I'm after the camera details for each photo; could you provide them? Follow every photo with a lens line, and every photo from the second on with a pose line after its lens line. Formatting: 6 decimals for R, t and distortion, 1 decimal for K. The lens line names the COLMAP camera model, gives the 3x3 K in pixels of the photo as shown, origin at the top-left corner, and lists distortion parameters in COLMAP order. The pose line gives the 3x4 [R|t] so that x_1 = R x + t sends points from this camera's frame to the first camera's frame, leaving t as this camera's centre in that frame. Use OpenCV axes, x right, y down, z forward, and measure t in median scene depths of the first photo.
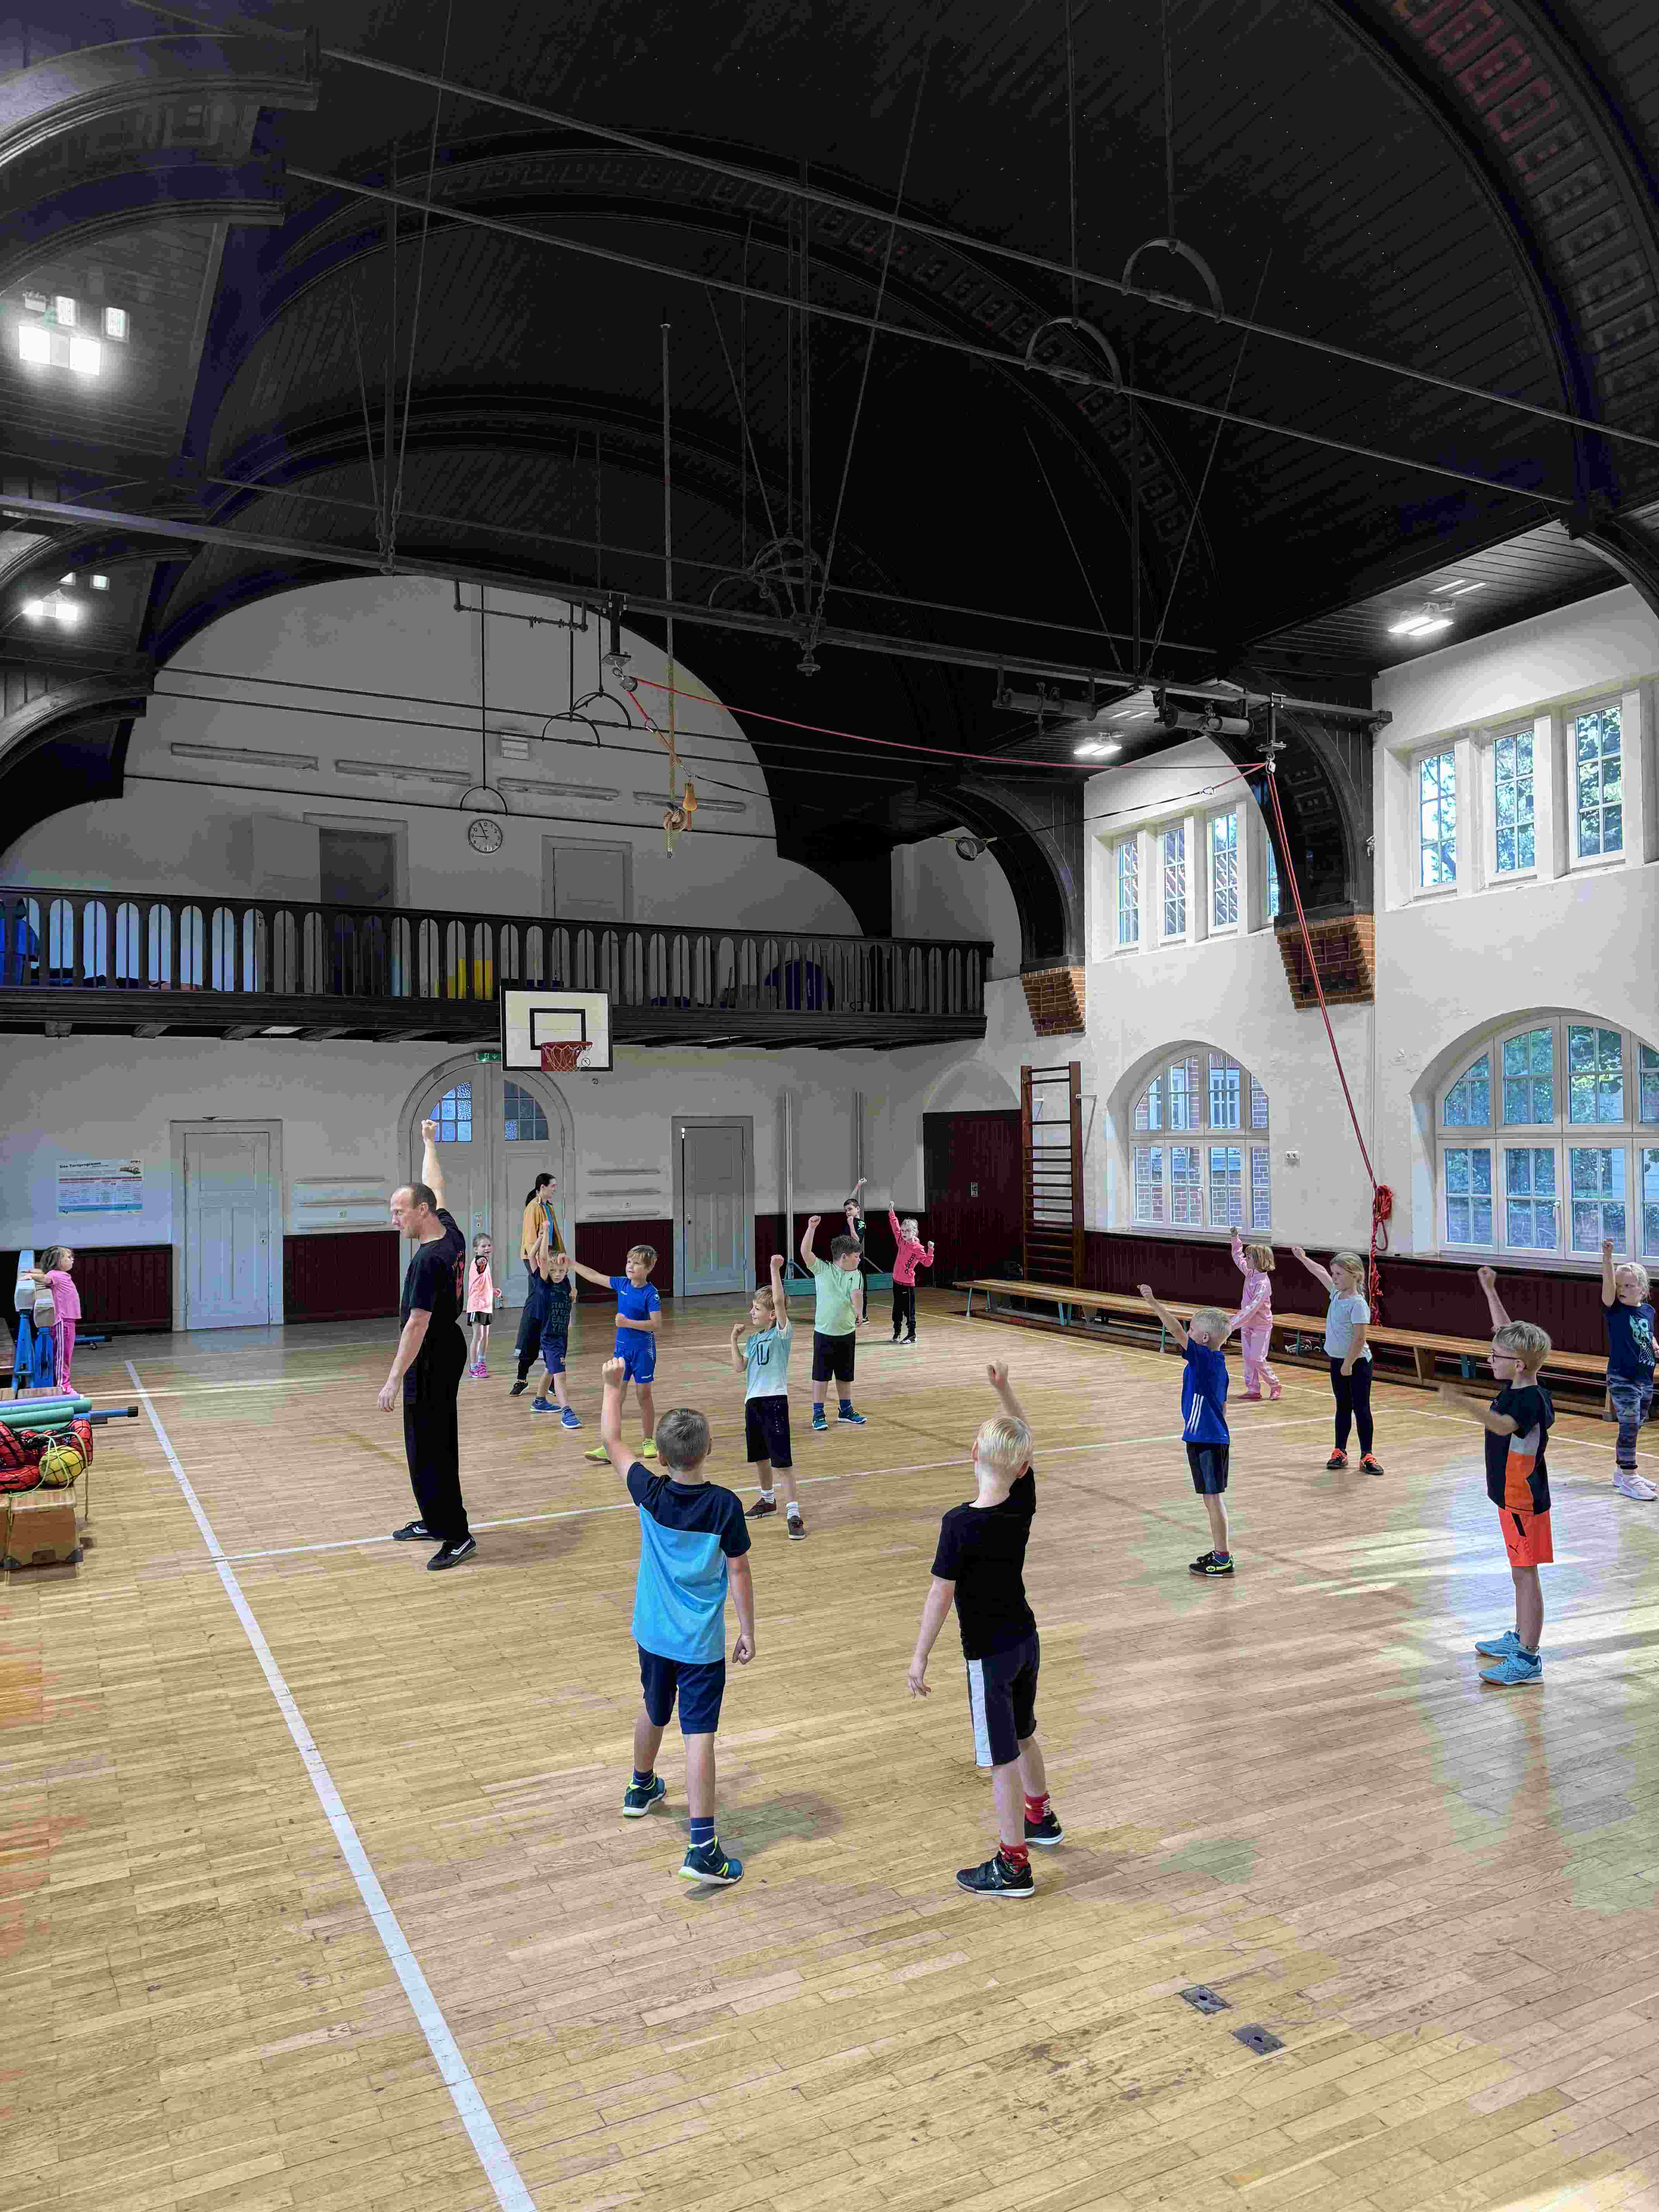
lens RADIAL K [[1549.7, 0, 843.1], [0, 1549.7, 1128.0], [0, 0, 1]] dist [0.045836, -0.047931]
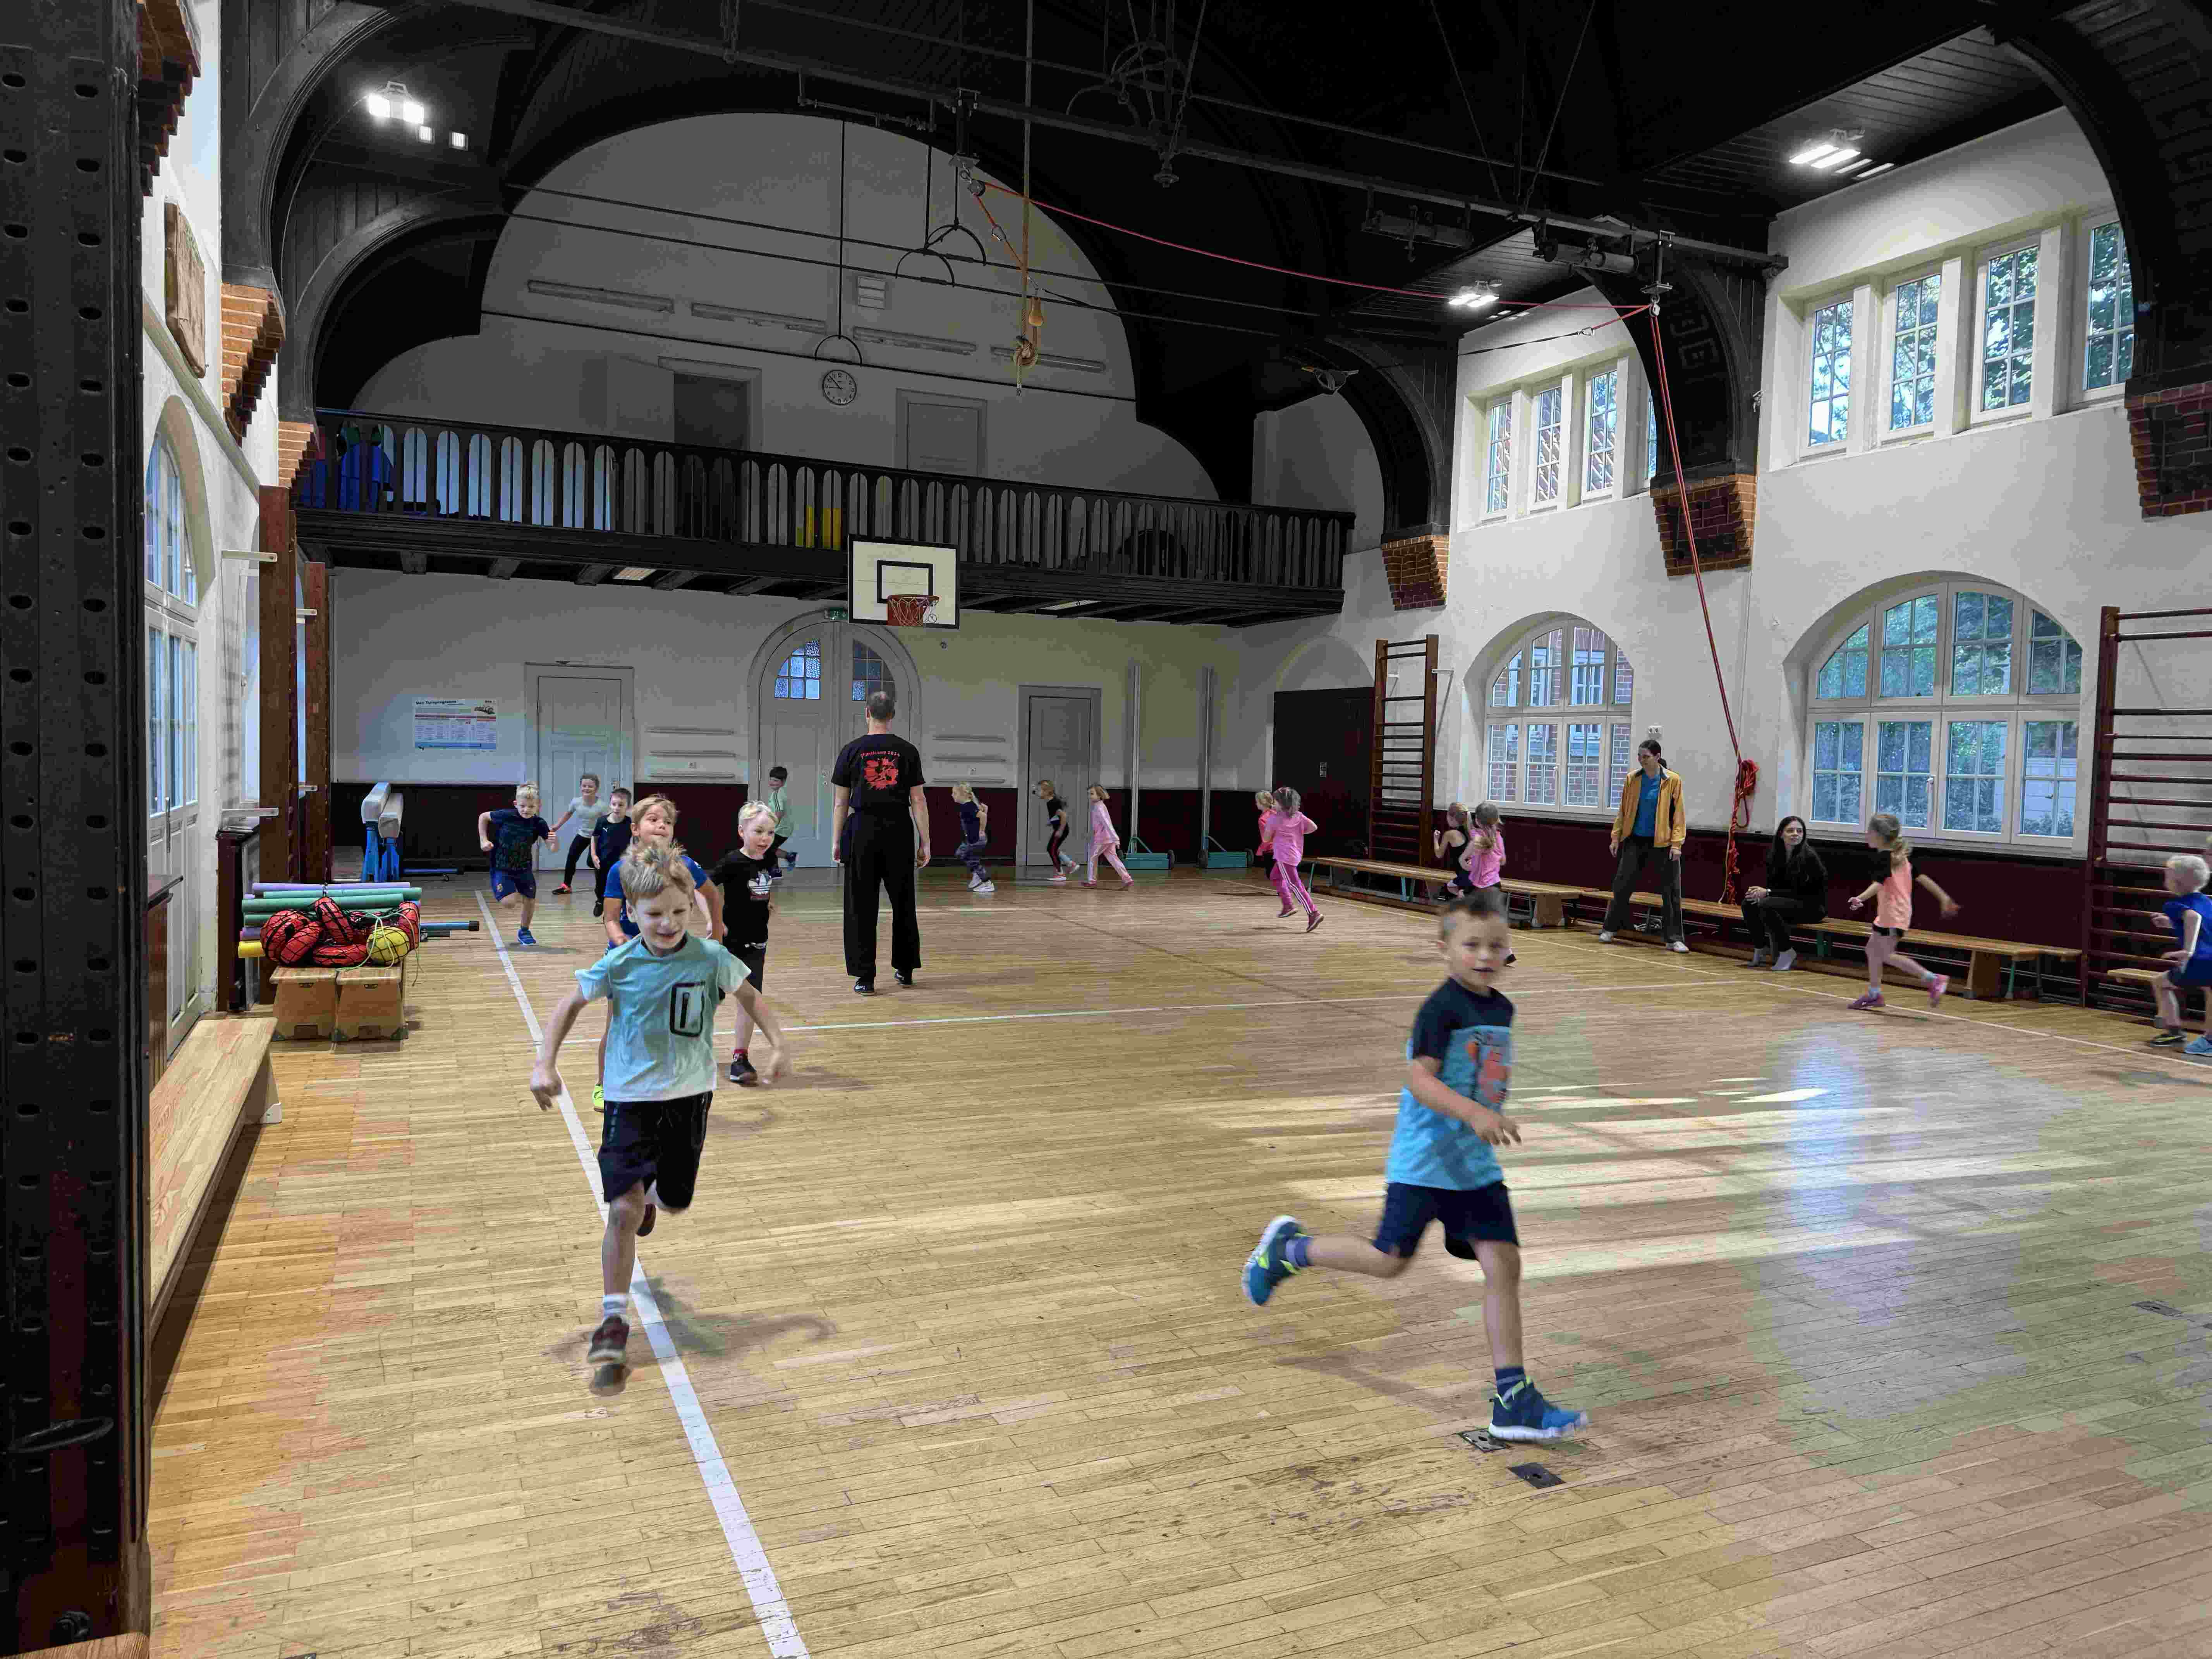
lens RADIAL K [[1550.8, 0, 1108.9], [0, 1550.8, 839.8], [0, 0, 1]] dist [0.036966, -0.044656]
pose [[0.997537, 0.039844, -0.057720, 0.012852], [-0.035999, 0.997157, 0.066189, 0.040892], [0.060193, -0.063948, 0.996136, 0.017928]]
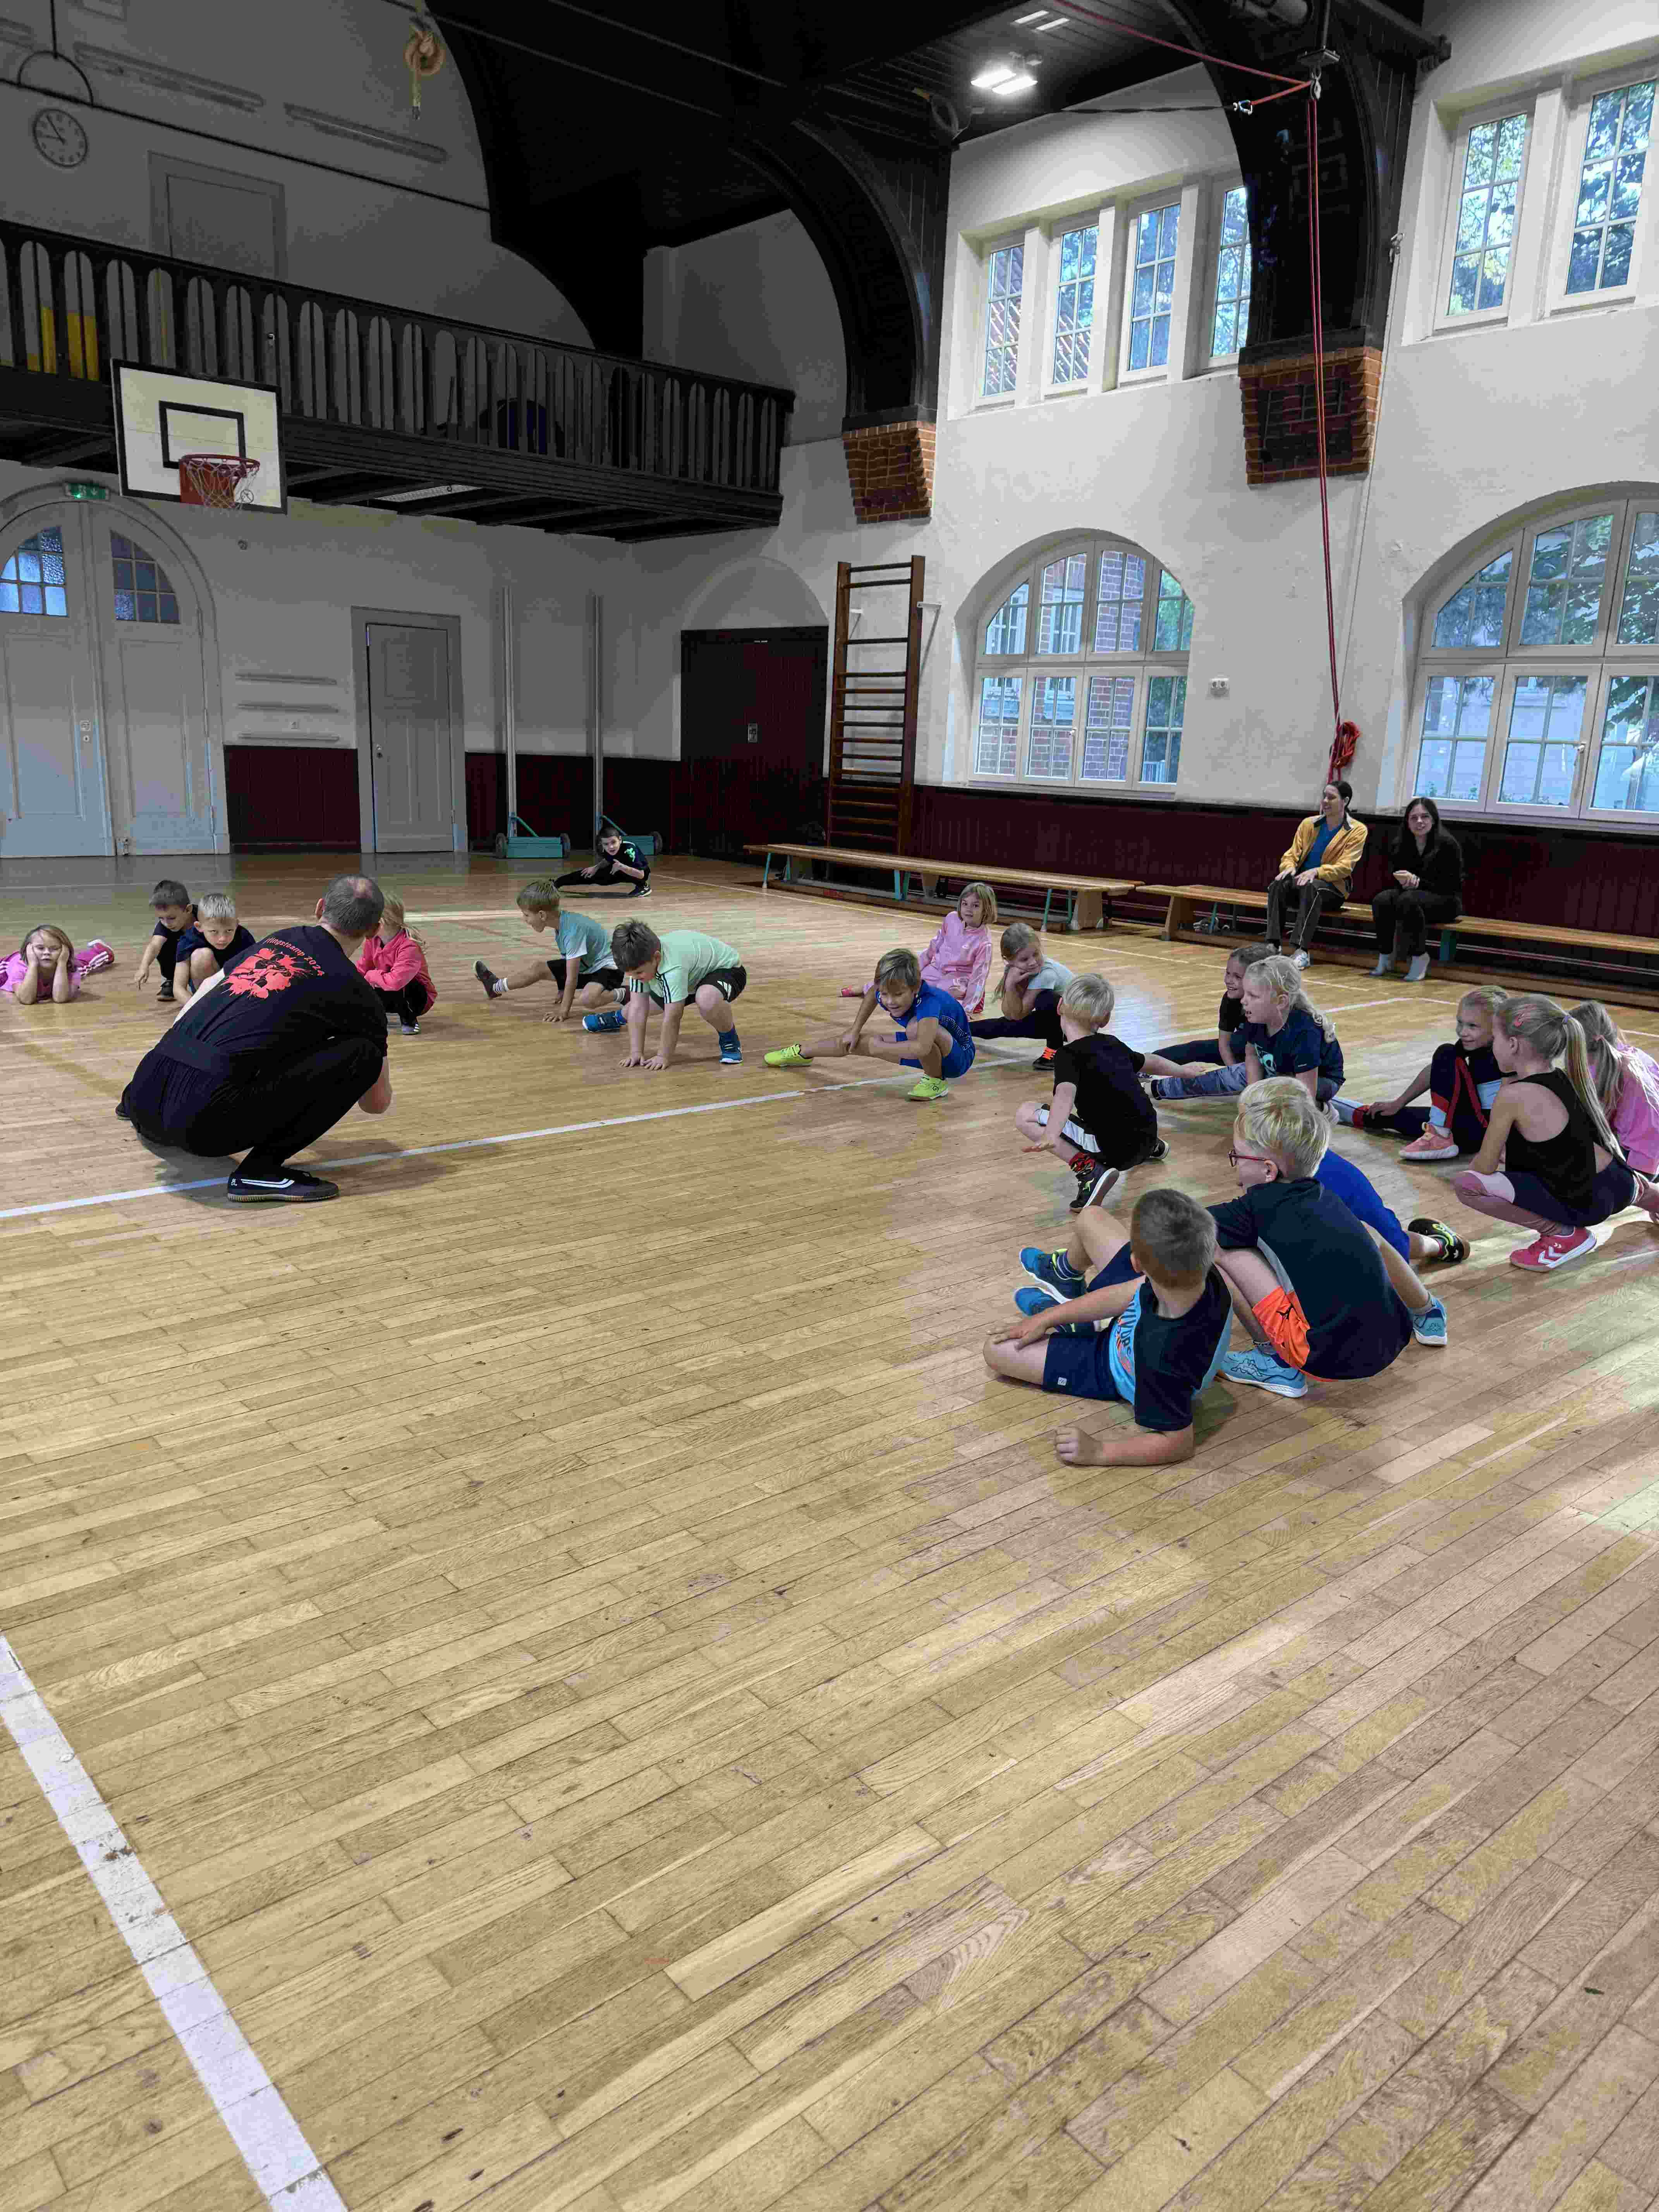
lens RADIAL K [[1586.9, 0, 830.8], [0, 1586.9, 1145.8], [0, 0, 1]] dist [0.069730, -0.096961]
pose [[0.973641, -0.006935, 0.227981, -0.110604], [-0.053259, 0.964993, 0.256810, 0.055732], [-0.221781, -0.262182, 0.939188, 0.275481]]
